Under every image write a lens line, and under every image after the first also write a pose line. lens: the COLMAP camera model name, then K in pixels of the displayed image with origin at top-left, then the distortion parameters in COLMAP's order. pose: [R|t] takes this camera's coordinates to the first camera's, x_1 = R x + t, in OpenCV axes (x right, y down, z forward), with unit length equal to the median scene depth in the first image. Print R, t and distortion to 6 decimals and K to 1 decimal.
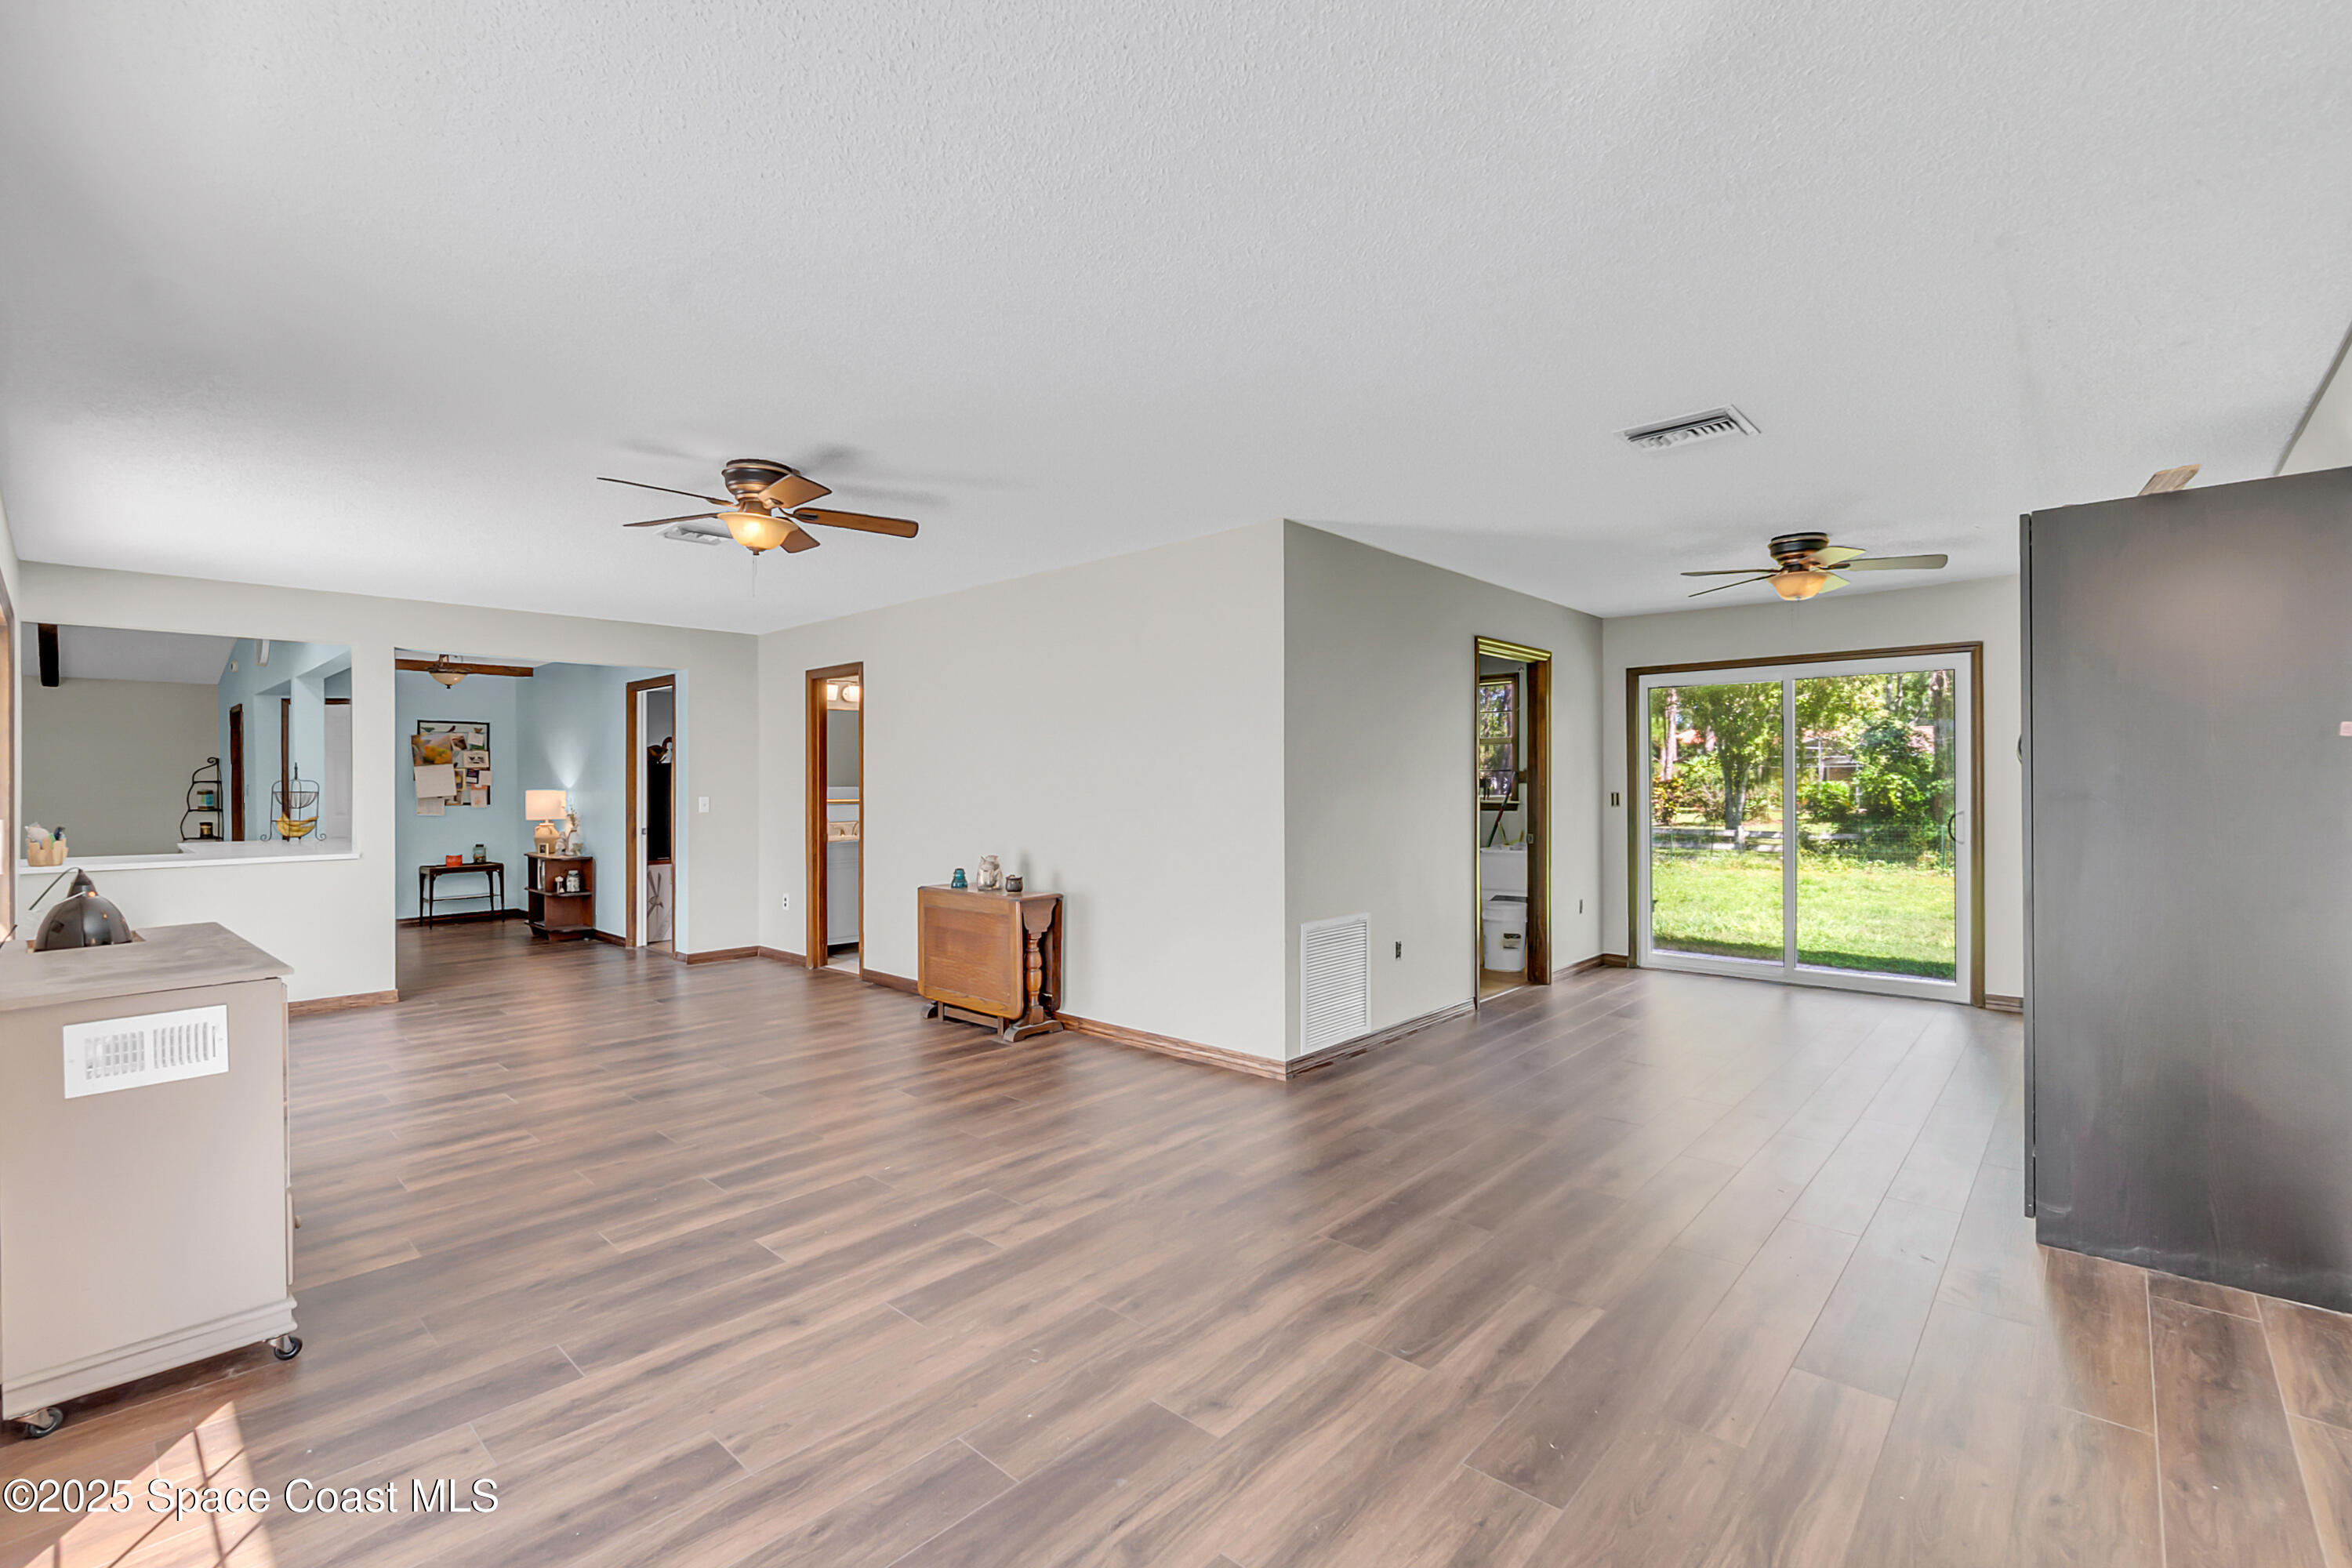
lens RADIAL K [[1033.1, 0, 1157.2], [0, 1033.1, 775.9], [0, 0, 1]] dist [-0.004280, -0.000888]
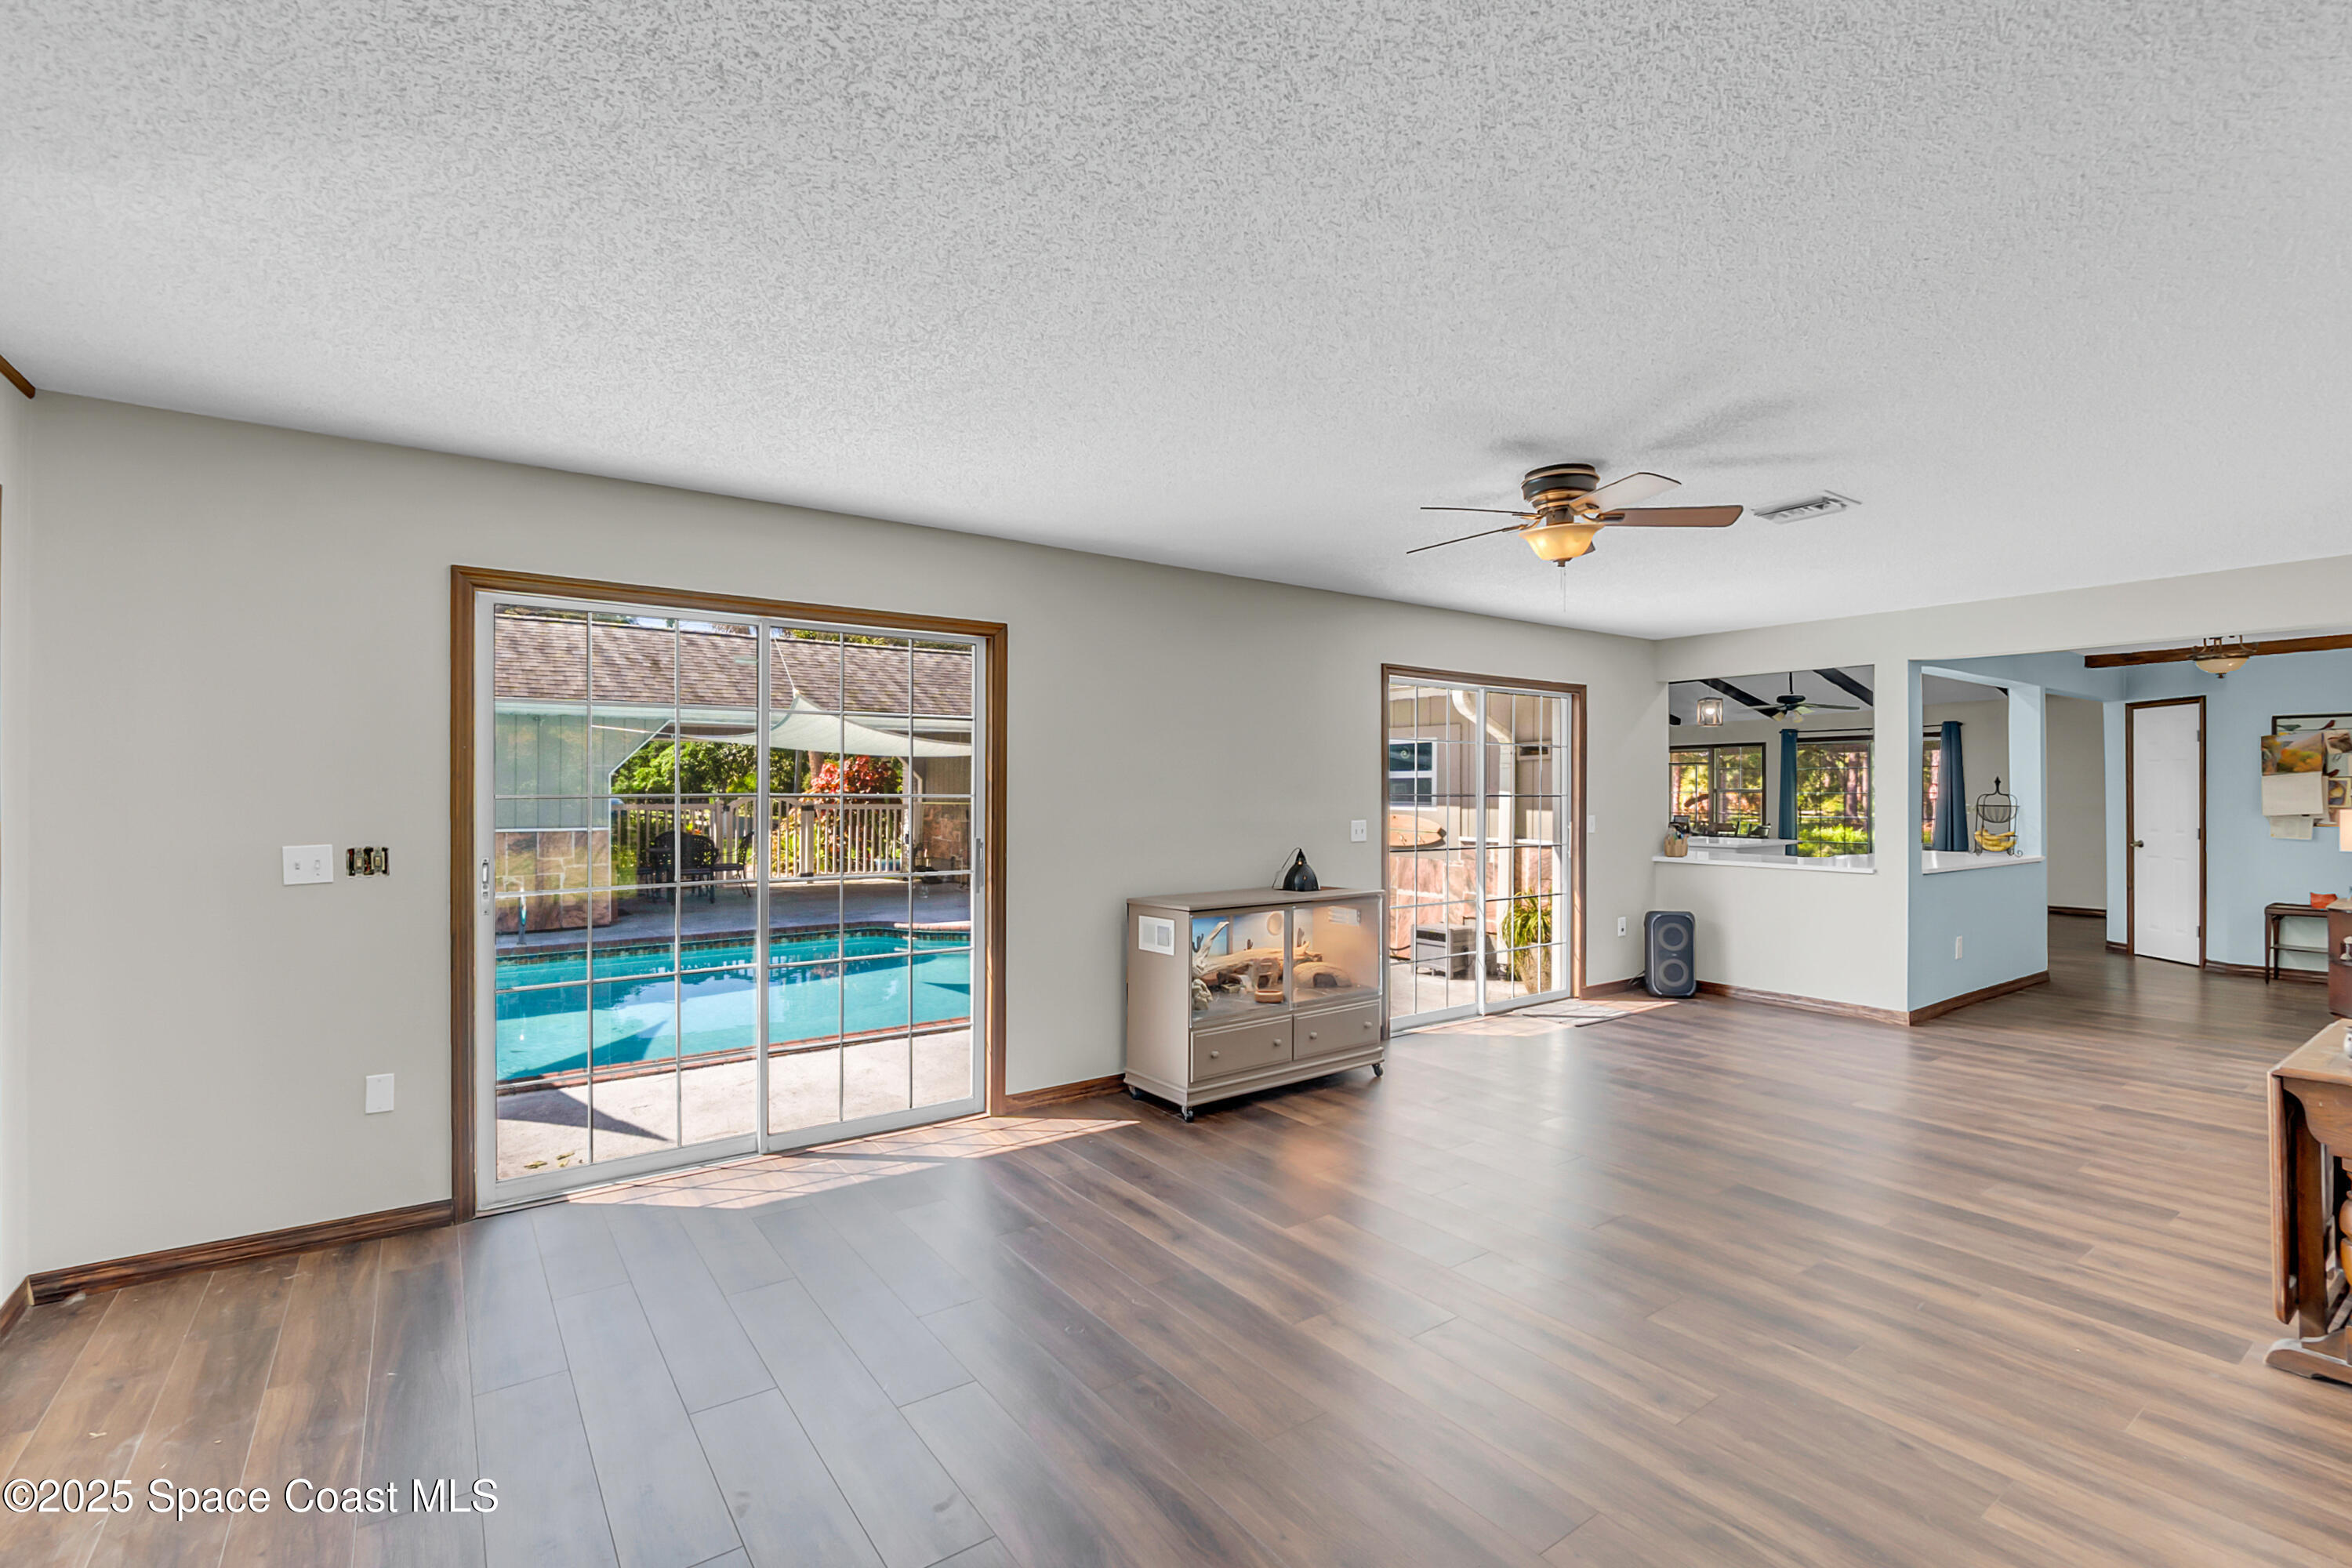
lens RADIAL K [[1033.1, 0, 1122.0], [0, 1033.1, 796.0], [0, 0, 1]] dist [-0.004280, -0.000888]
pose [[-0.223114, 0.007171, -0.974766, 0.798821], [0.006841, 0.999960, 0.005791, -0.014096], [0.974768, -0.005377, -0.223154, 1.100151]]
